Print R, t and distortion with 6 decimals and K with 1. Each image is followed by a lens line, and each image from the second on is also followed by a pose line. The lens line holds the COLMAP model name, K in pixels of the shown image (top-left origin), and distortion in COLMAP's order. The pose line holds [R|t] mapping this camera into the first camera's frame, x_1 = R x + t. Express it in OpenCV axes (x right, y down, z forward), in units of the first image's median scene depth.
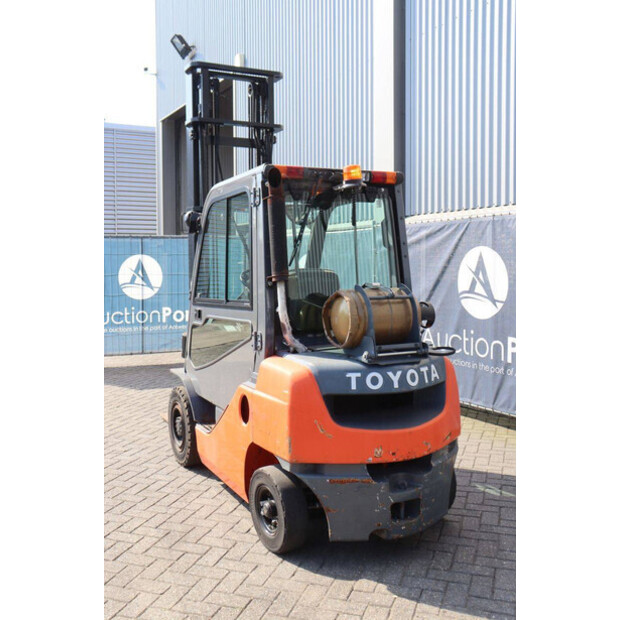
lens RADIAL K [[651.0, 0, 310.0], [0, 651.0, 310.0], [0, 0, 1]] dist [-0.068111, 0.032498]
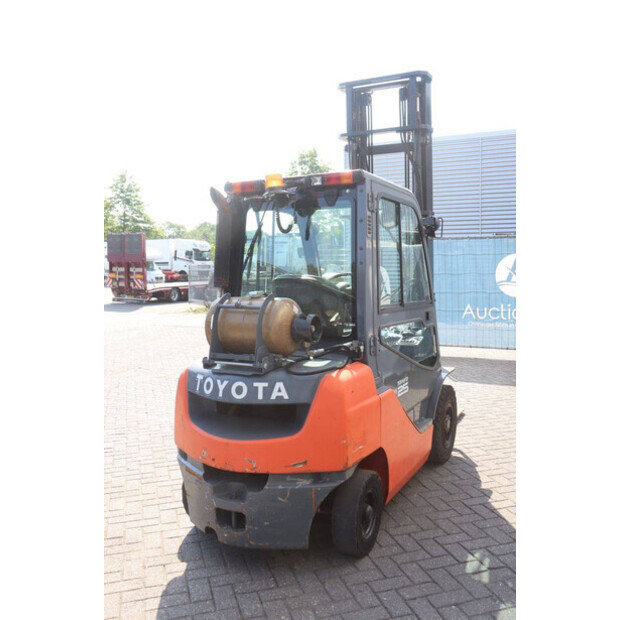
lens RADIAL K [[597.0, 0, 310.0], [0, 597.0, 310.0], [0, 0, 1]] dist [-0.148728, 0.194292]
pose [[0.587819, 0.061899, -0.806621, 0.897897], [-0.048007, 0.997980, 0.041599, -0.056335], [0.807567, 0.014271, 0.589603, 0.535706]]
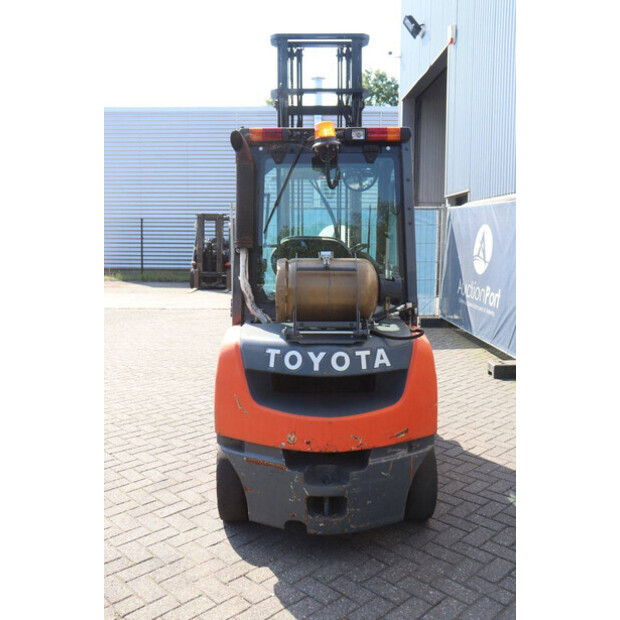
lens RADIAL K [[597.0, 0, 310.0], [0, 597.0, 310.0], [0, 0, 1]] dist [-0.148728, 0.194292]
pose [[0.888948, 0.065264, -0.453335, 0.461875], [-0.040404, 0.997111, 0.064320, -0.013933], [0.456223, -0.038860, 0.889017, 0.260720]]
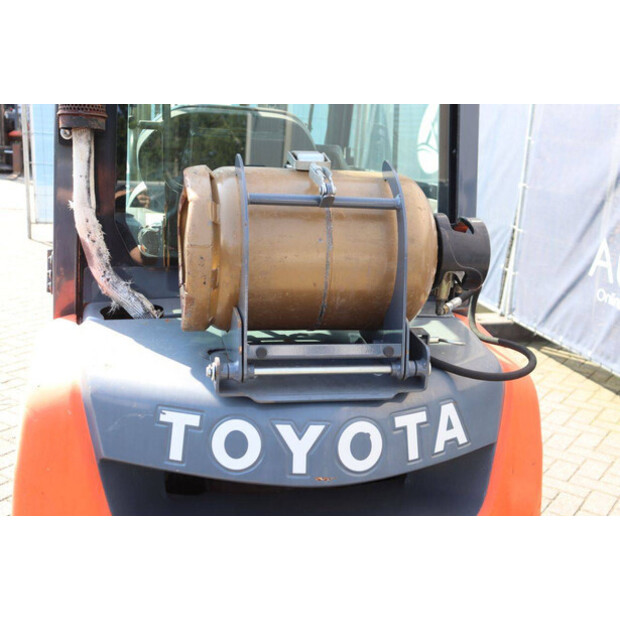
lens RADIAL K [[800.0, 0, 310.0], [0, 800.0, 310.0], [0, 0, 1]] dist [-0.013956, 0.017100]
pose [[0.963708, 0.122860, -0.237007, 0.214179], [-0.078723, 0.979114, 0.187454, -0.039787], [0.255087, -0.161993, 0.953252, 0.583664]]
